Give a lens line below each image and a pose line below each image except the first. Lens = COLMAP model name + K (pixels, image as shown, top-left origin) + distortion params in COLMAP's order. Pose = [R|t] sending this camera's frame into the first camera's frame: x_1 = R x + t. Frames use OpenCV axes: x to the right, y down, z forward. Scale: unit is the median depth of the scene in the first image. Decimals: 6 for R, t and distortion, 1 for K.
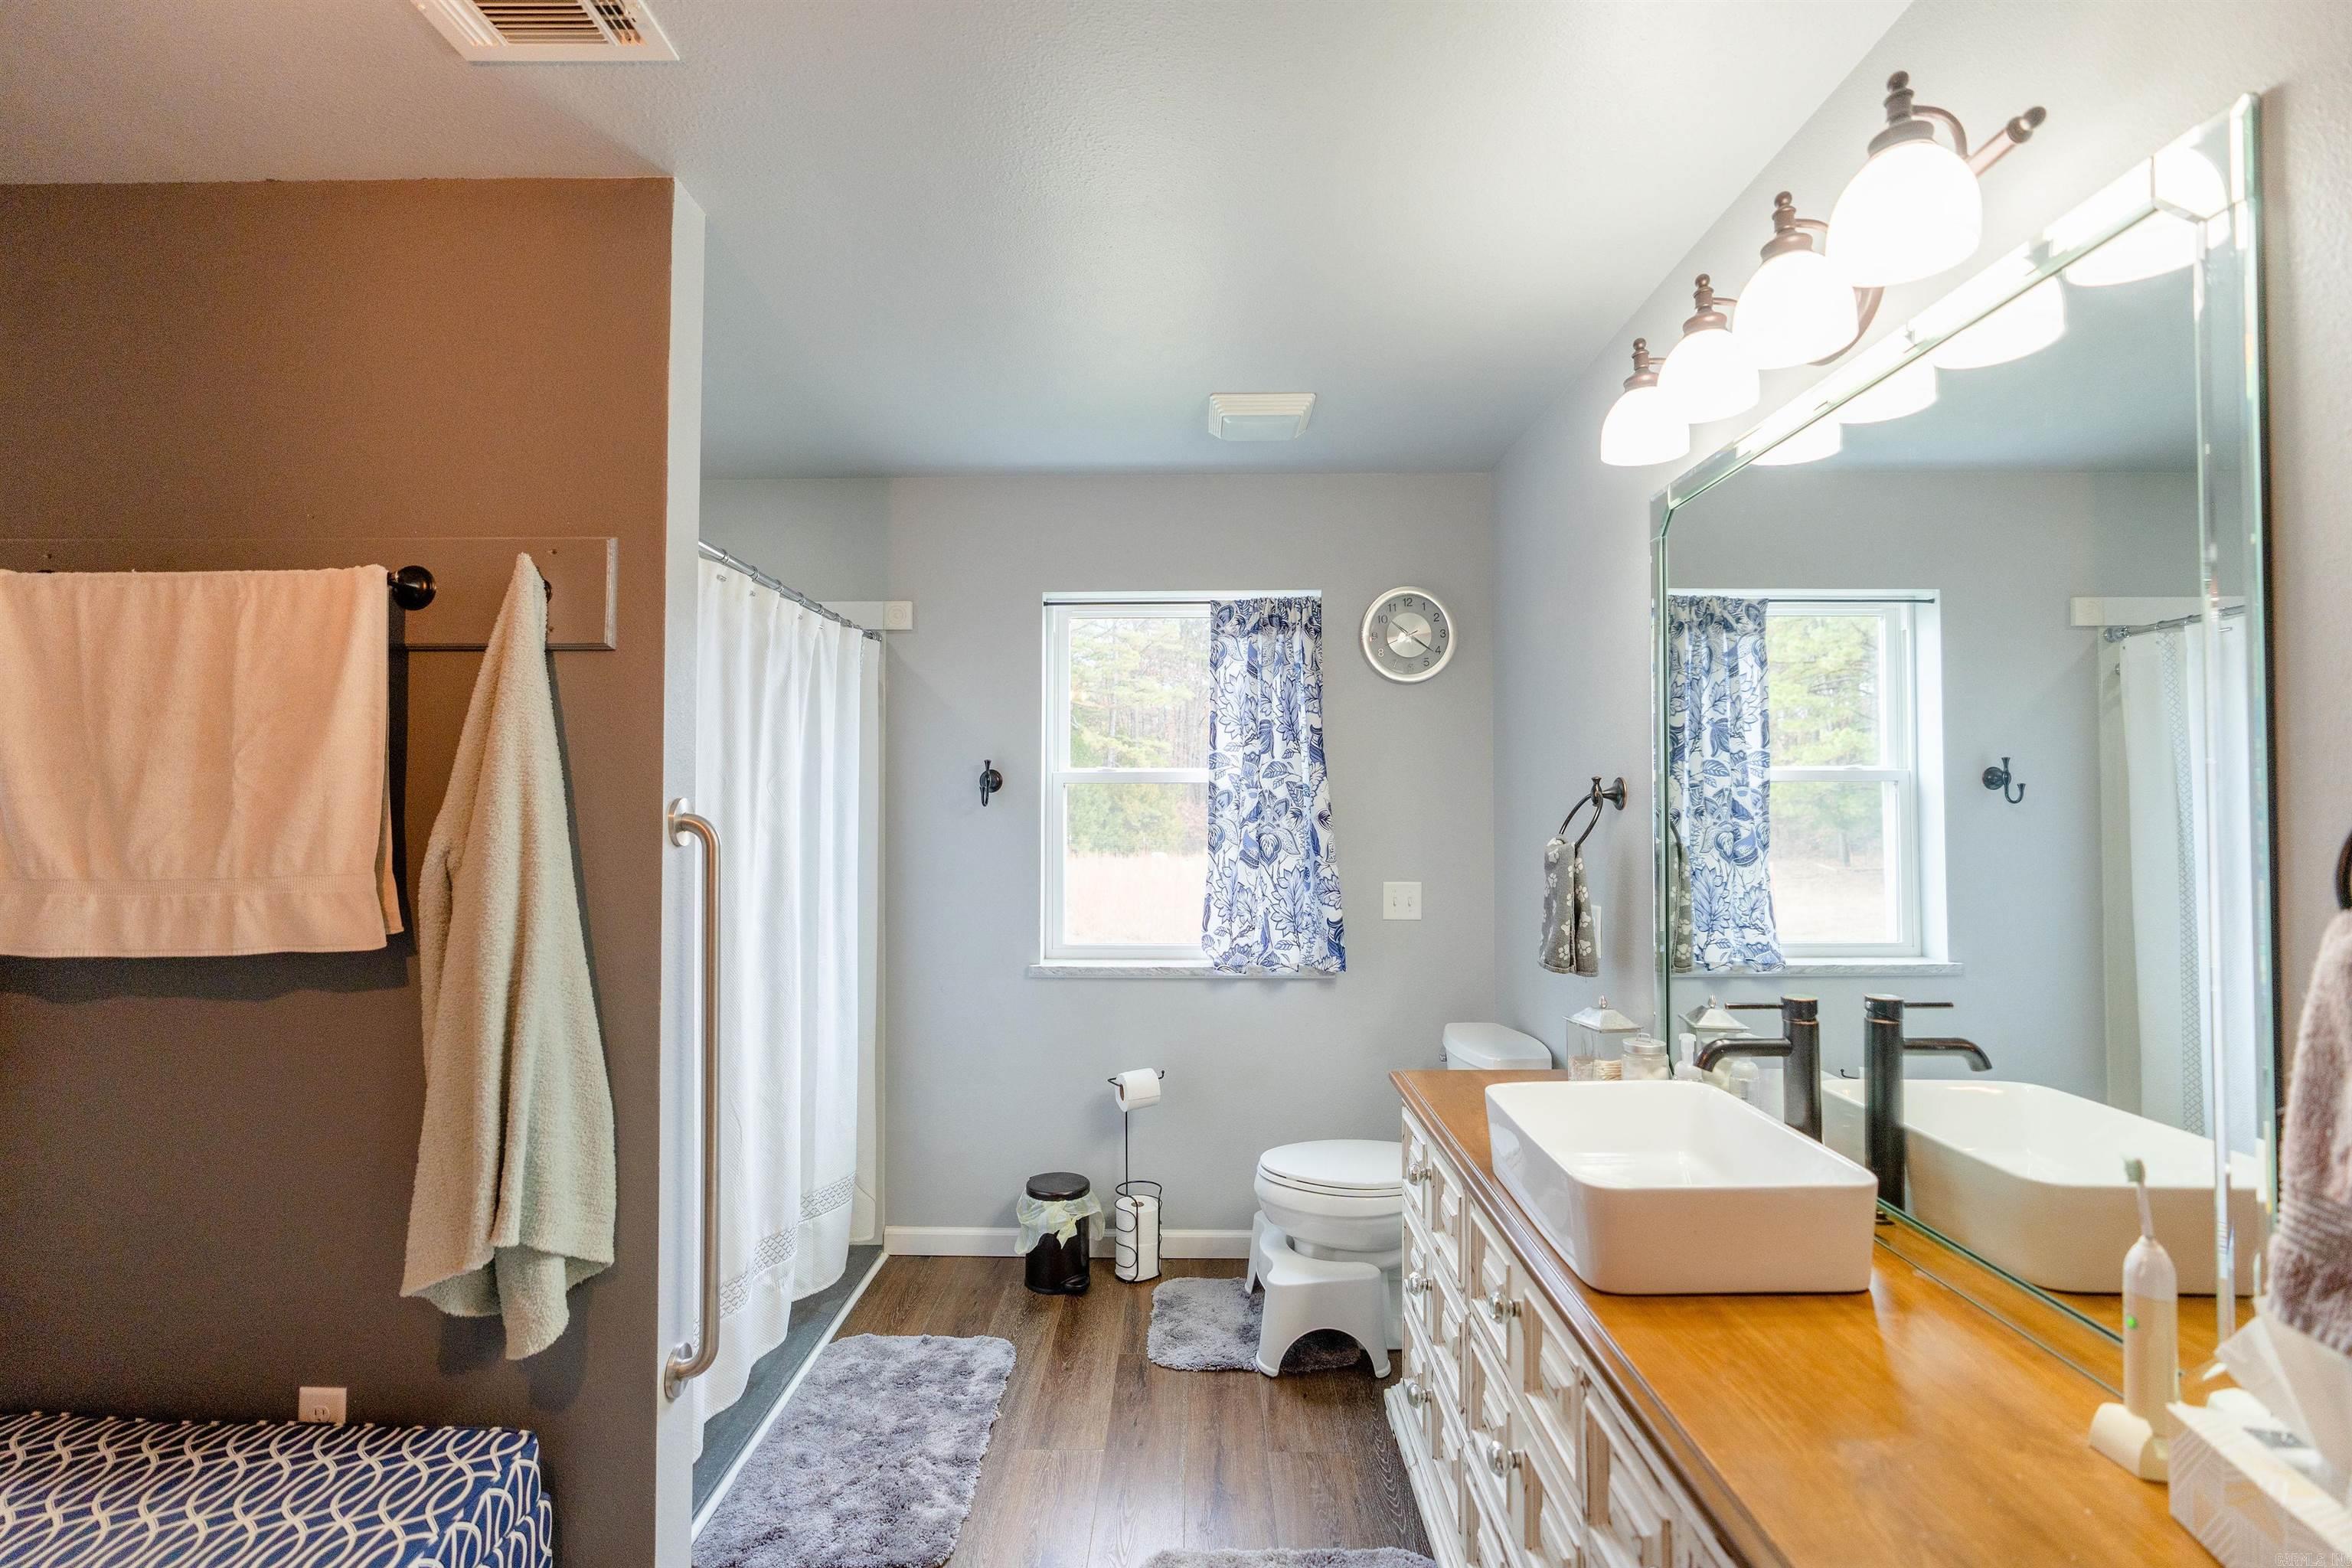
lens RADIAL K [[1044.2, 0, 1197.3], [0, 1044.2, 777.0], [0, 0, 1]] dist [-0.027094, 0.012284]
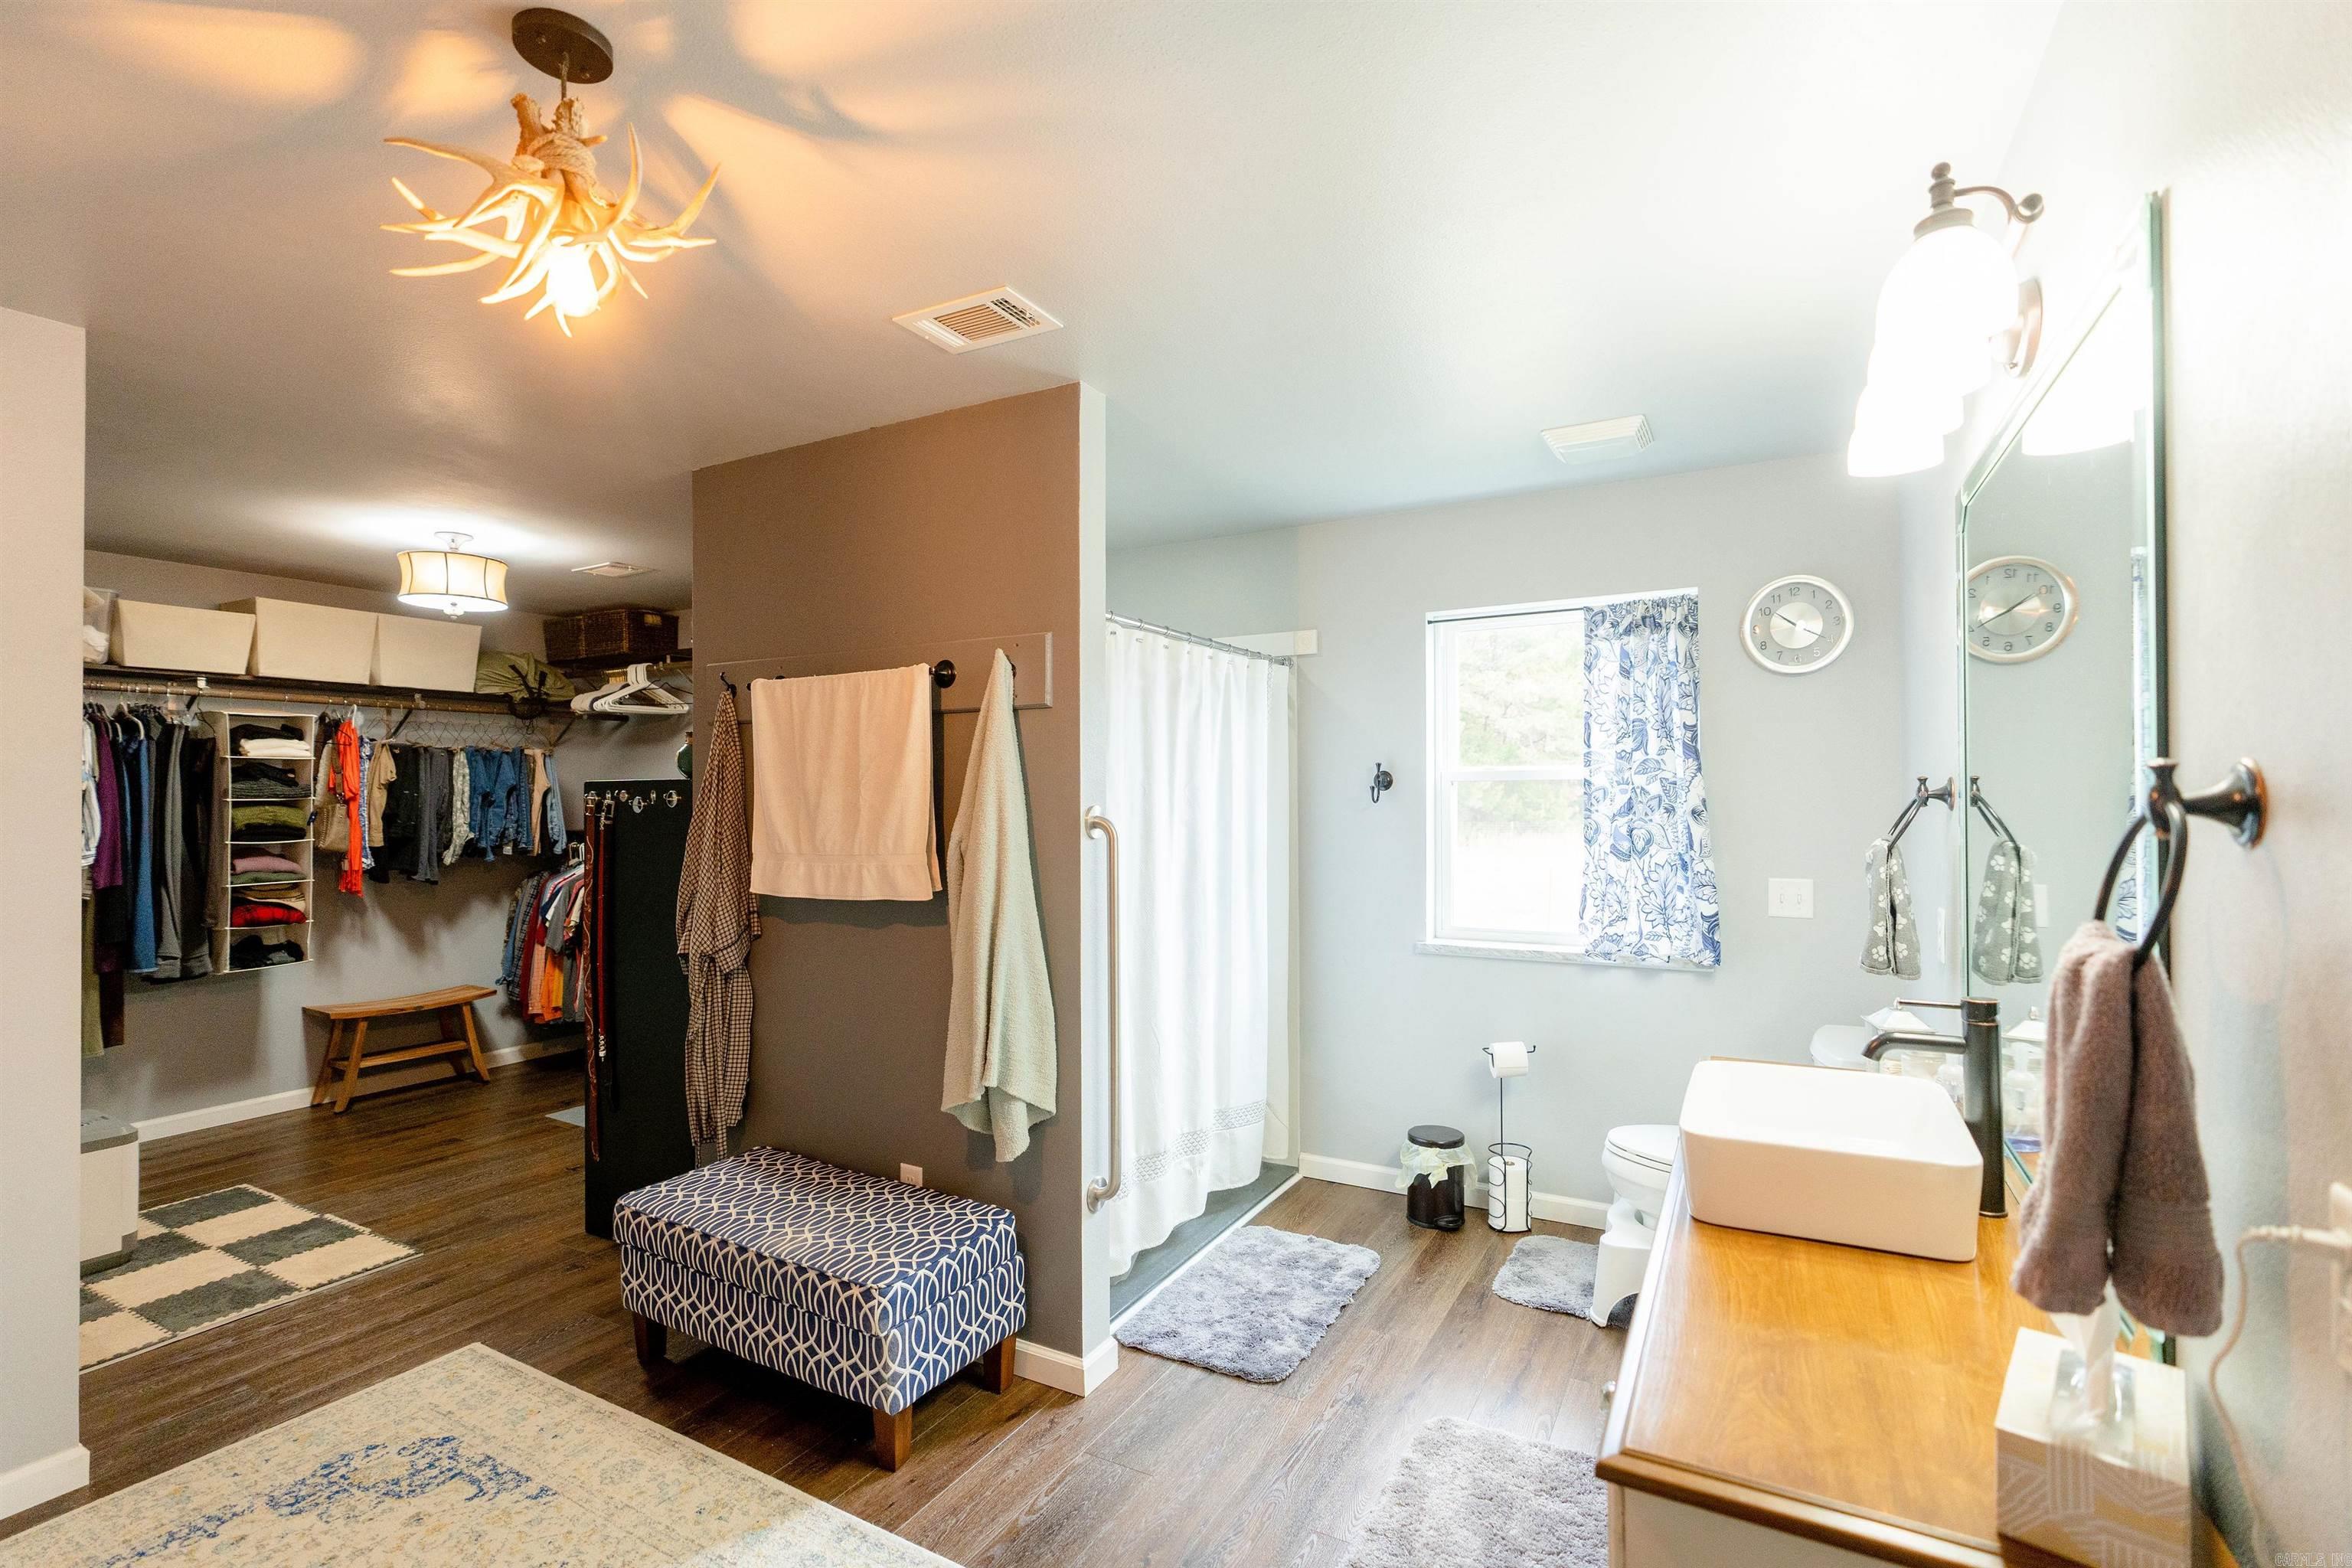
lens RADIAL K [[1044.2, 0, 1197.3], [0, 1044.2, 777.0], [0, 0, 1]] dist [-0.027094, 0.012284]
pose [[0.888334, -0.013525, -0.458998, 0.200784], [0.019971, 0.999758, 0.009191, -0.020183], [0.458763, -0.017332, 0.888390, -0.156155]]
